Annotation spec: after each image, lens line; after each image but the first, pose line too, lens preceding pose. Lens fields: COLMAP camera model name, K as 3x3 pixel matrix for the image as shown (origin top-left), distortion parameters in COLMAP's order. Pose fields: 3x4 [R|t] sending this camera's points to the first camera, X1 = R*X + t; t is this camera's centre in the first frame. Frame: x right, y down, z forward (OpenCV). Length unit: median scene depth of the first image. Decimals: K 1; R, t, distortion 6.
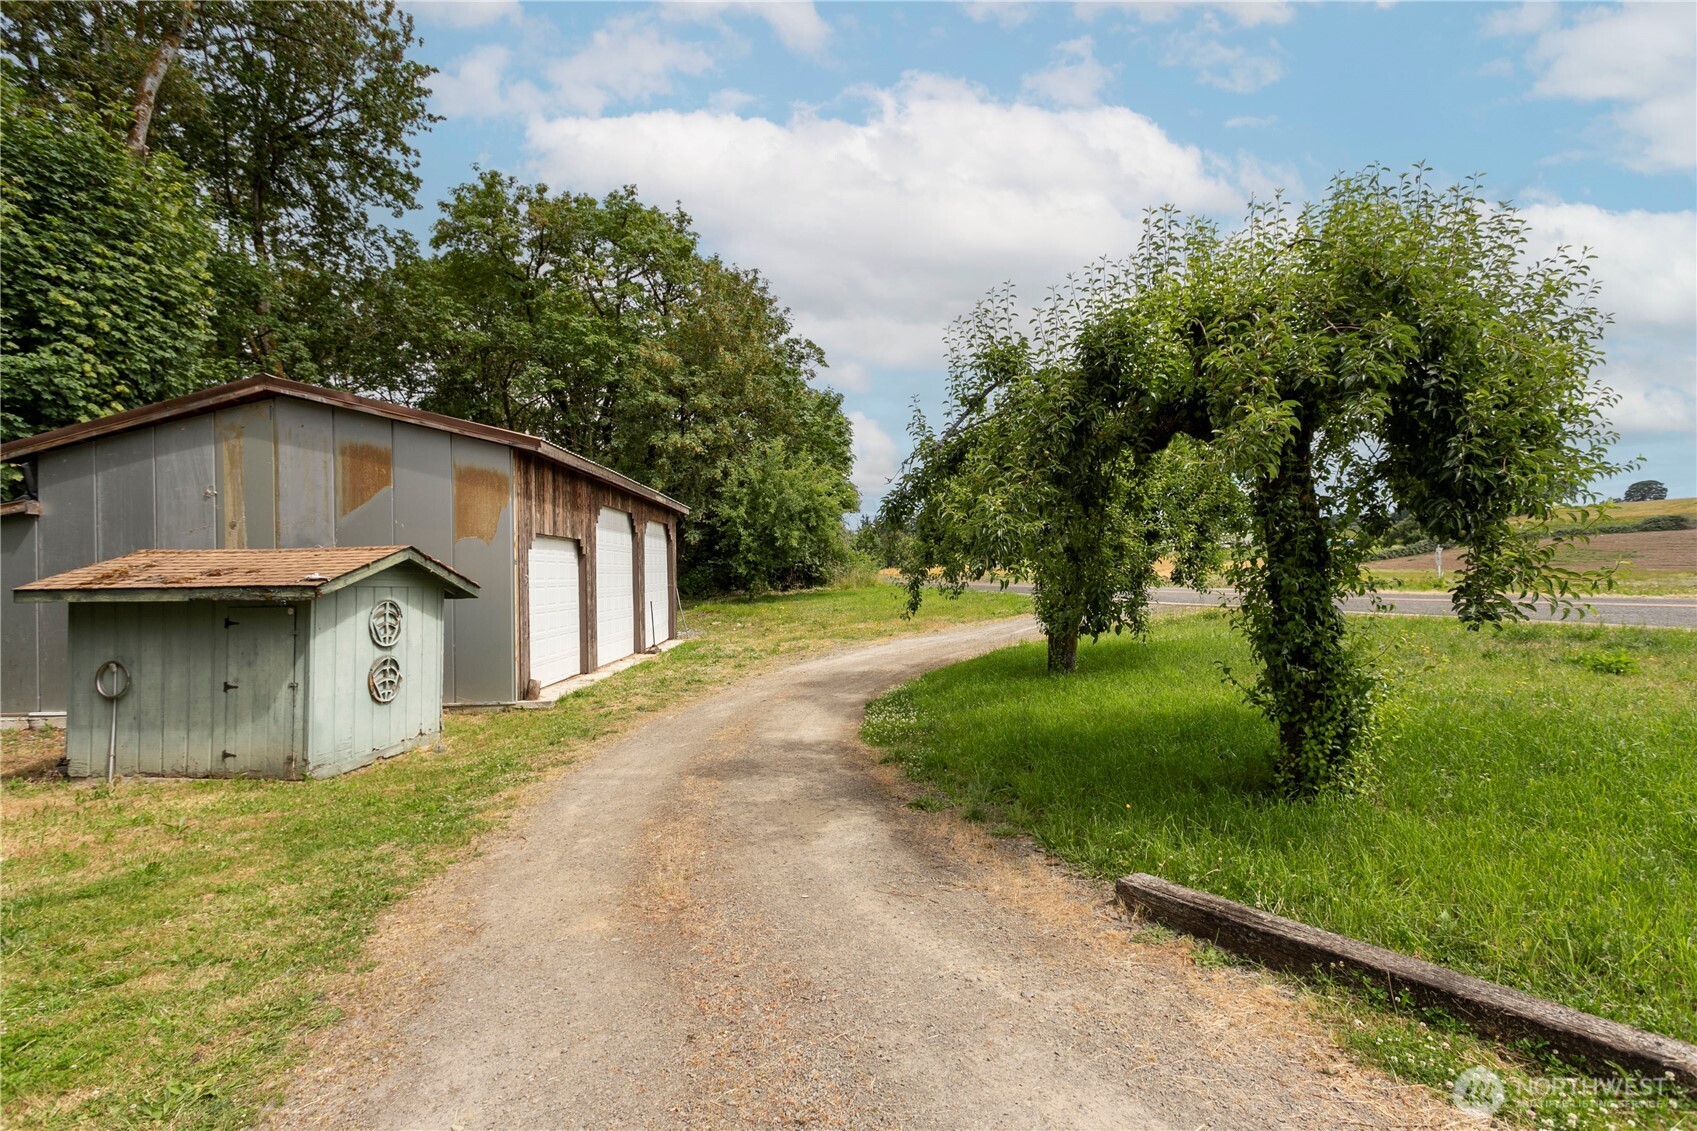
lens RADIAL K [[810.9, 0, 870.1], [0, 810.9, 569.6], [0, 0, 1]] dist [0.000134, -0.000213]
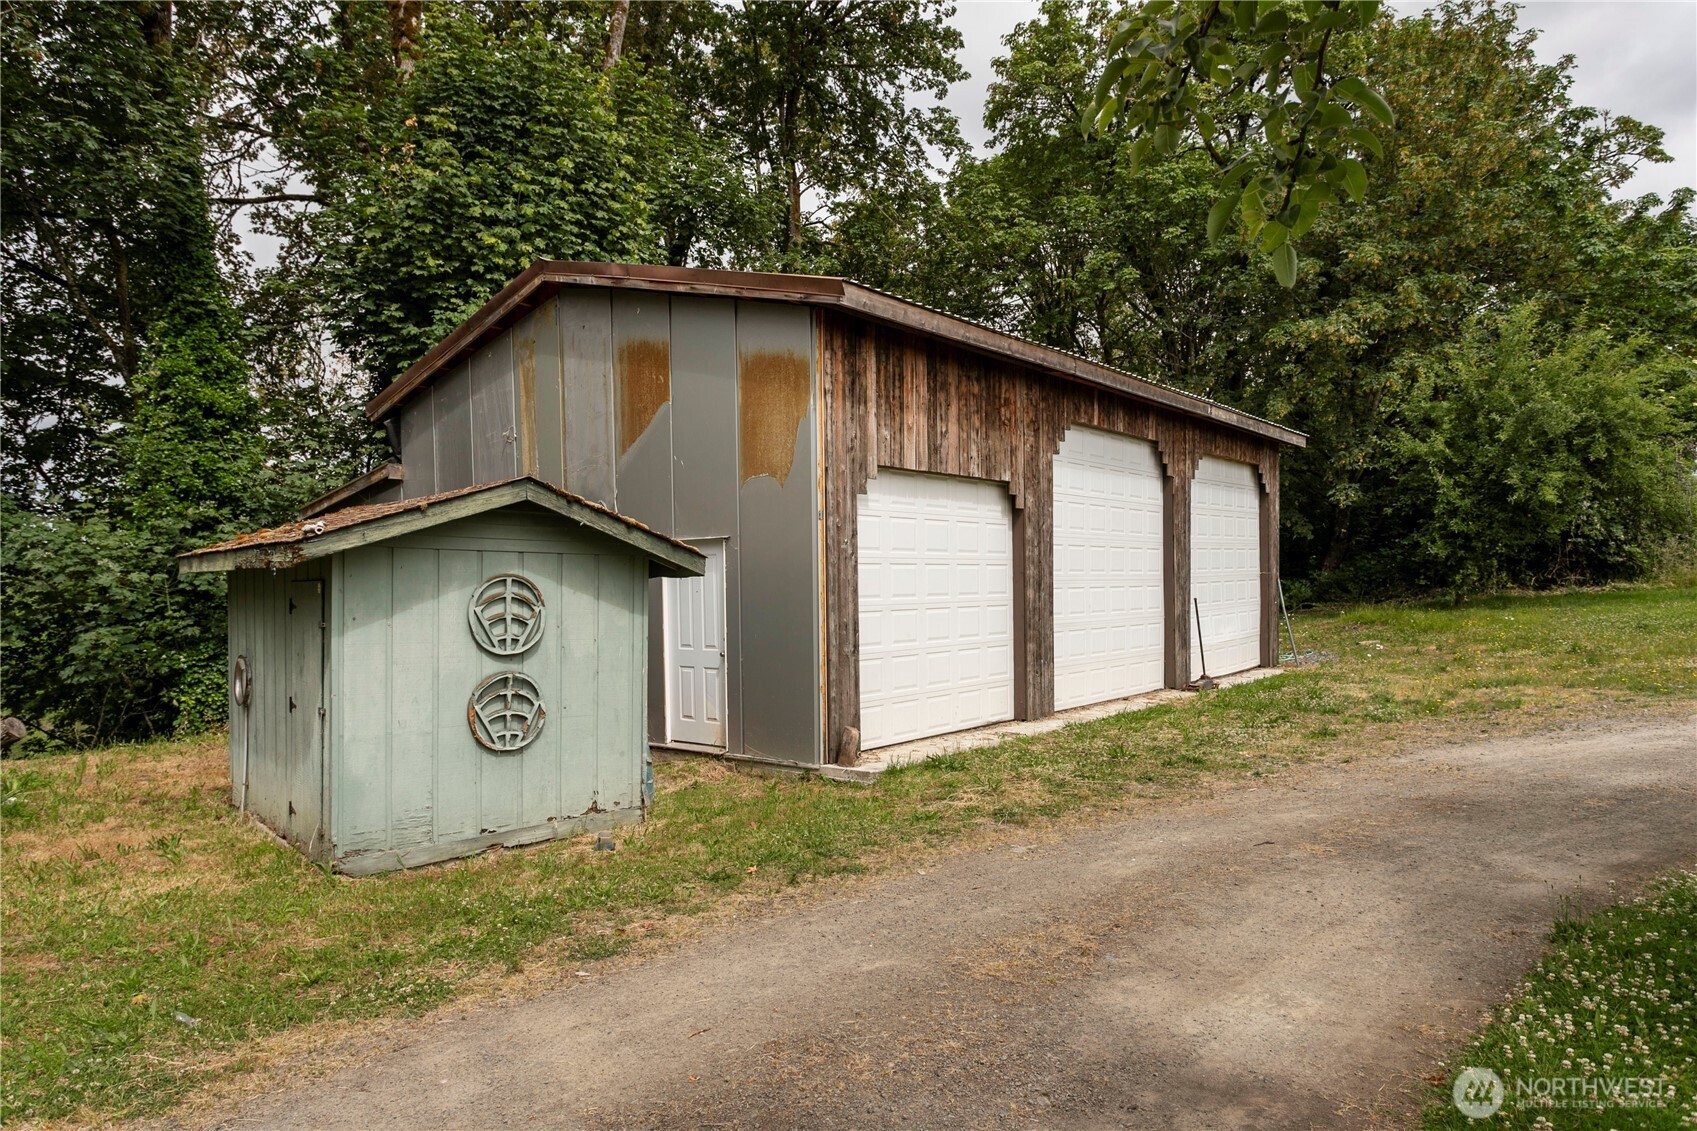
lens RADIAL K [[1050.9, 0, 804.1], [0, 1050.9, 617.1], [0, 0, 1]] dist [0.001464, 0.000535]
pose [[0.729402, 0.028948, -0.683473, 0.019969], [0.005436, 0.998827, 0.048107, 0.010311], [0.684064, -0.038805, 0.728389, 0.188023]]
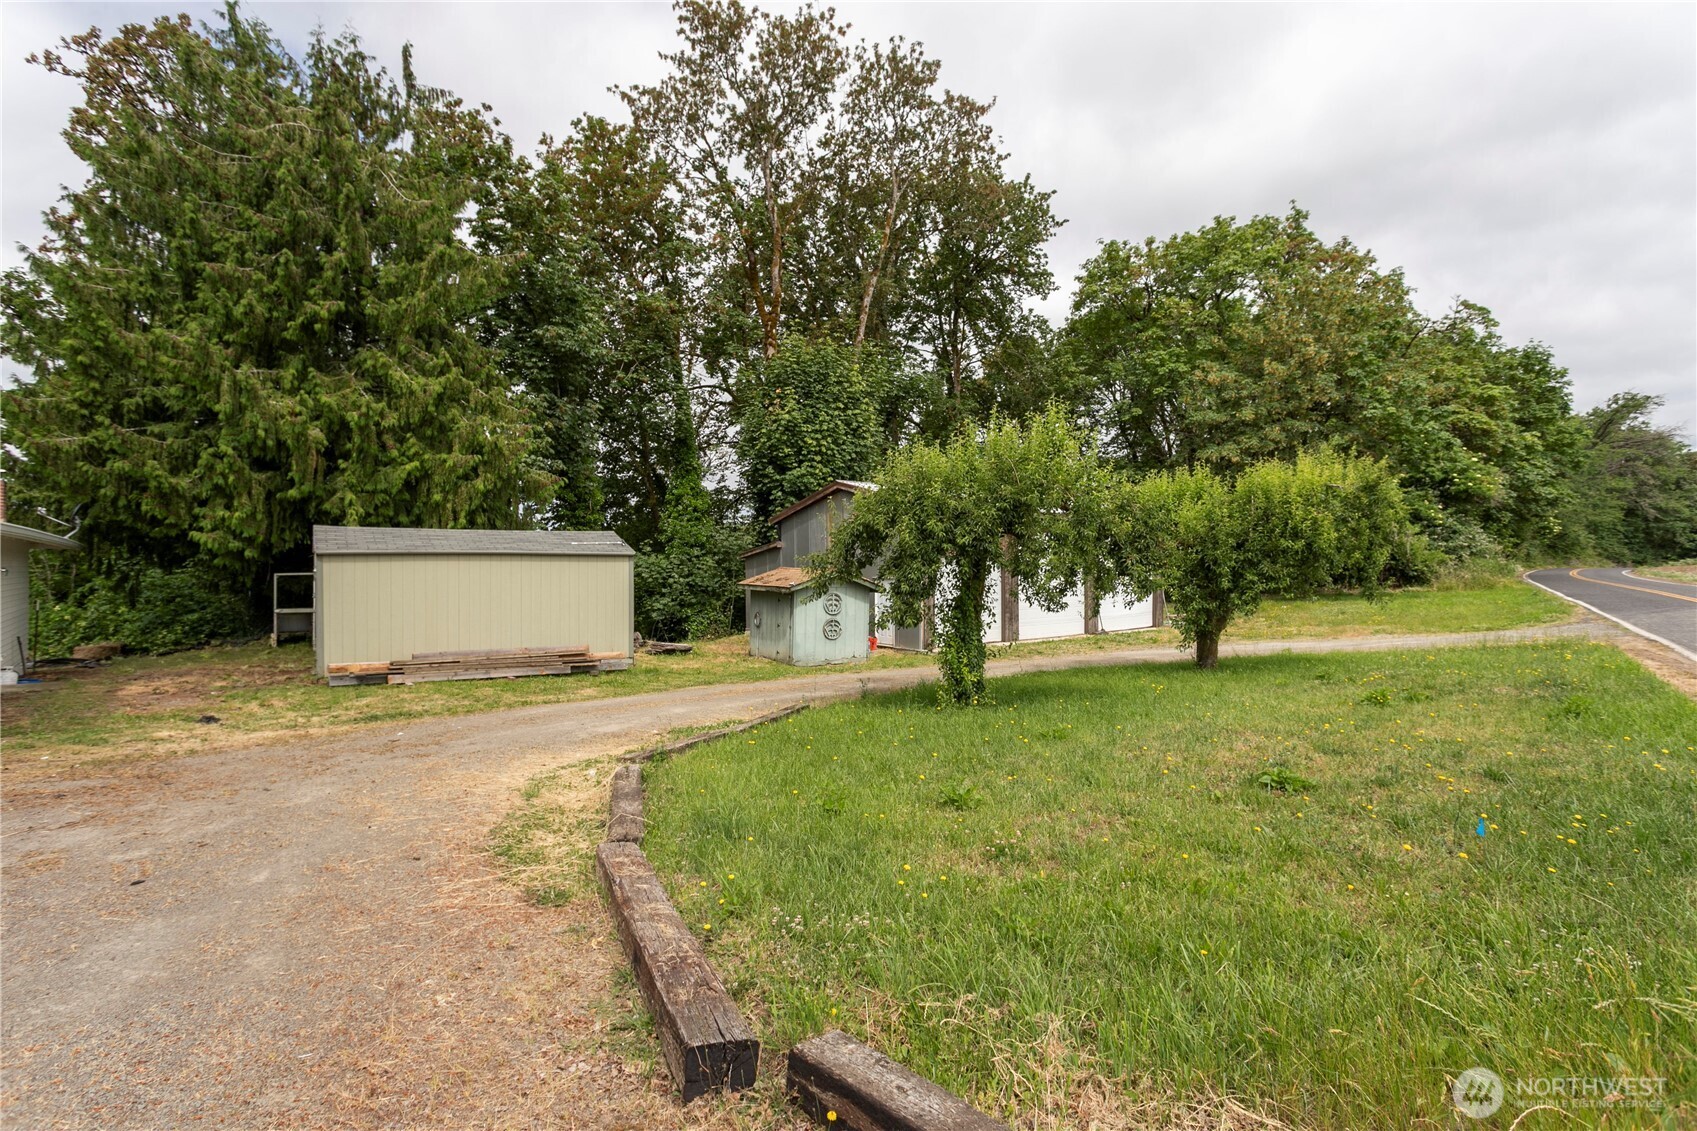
lens RADIAL K [[833.7, 0, 851.2], [0, 833.7, 557.7], [0, 0, 1]] dist [0.001113, 0.000357]
pose [[0.594667, 0.015651, -0.803820, 0.398923], [-0.003853, 0.999855, 0.016617, -0.031013], [0.803963, -0.006784, 0.594641, -0.101258]]
